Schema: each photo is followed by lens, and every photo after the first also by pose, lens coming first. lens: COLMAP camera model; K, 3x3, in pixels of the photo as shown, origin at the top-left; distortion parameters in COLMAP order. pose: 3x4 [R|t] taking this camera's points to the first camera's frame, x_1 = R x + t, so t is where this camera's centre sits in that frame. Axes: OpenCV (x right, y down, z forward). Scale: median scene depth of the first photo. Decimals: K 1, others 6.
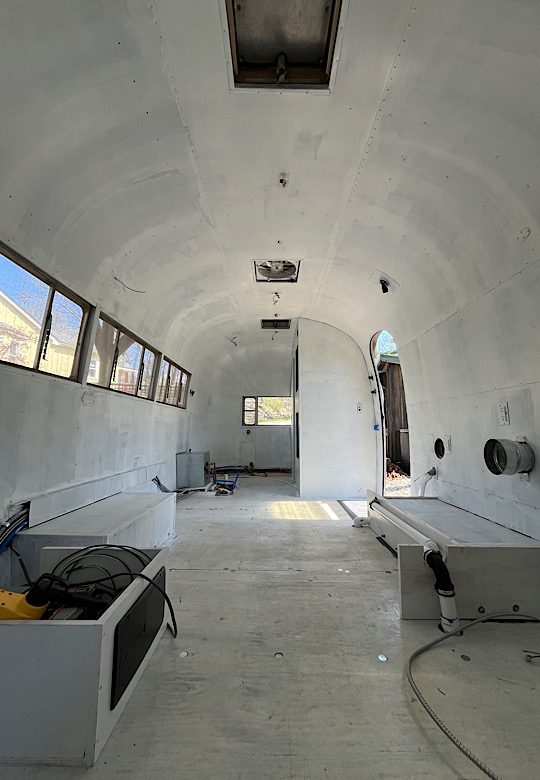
lens RADIAL K [[316.5, 0, 270.0], [0, 316.5, 390.0], [0, 0, 1]] dist [-0.000507, -0.000024]
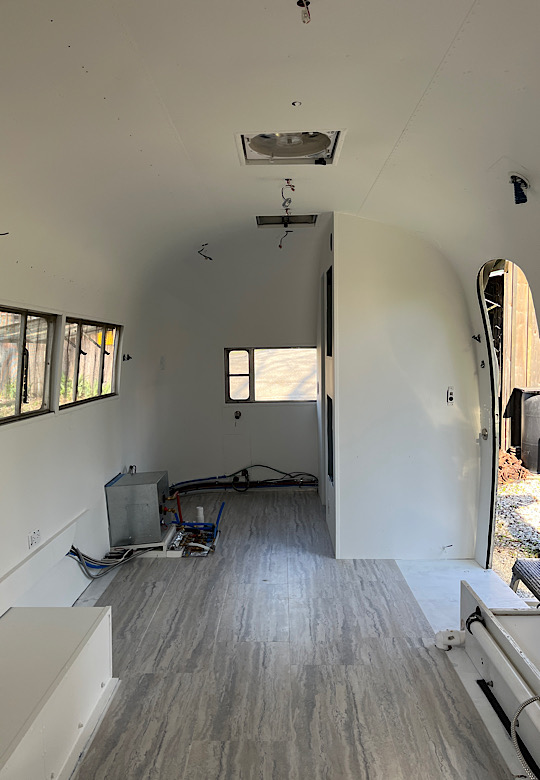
lens RADIAL K [[588.2, 0, 270.0], [0, 588.2, 390.0], [0, 0, 1]] dist [0.006655, 0.000938]
pose [[0.999782, -0.017671, -0.011102, -0.002801], [0.019520, 0.980018, 0.197946, -0.140359], [0.007382, -0.198120, 0.980150, 0.051385]]
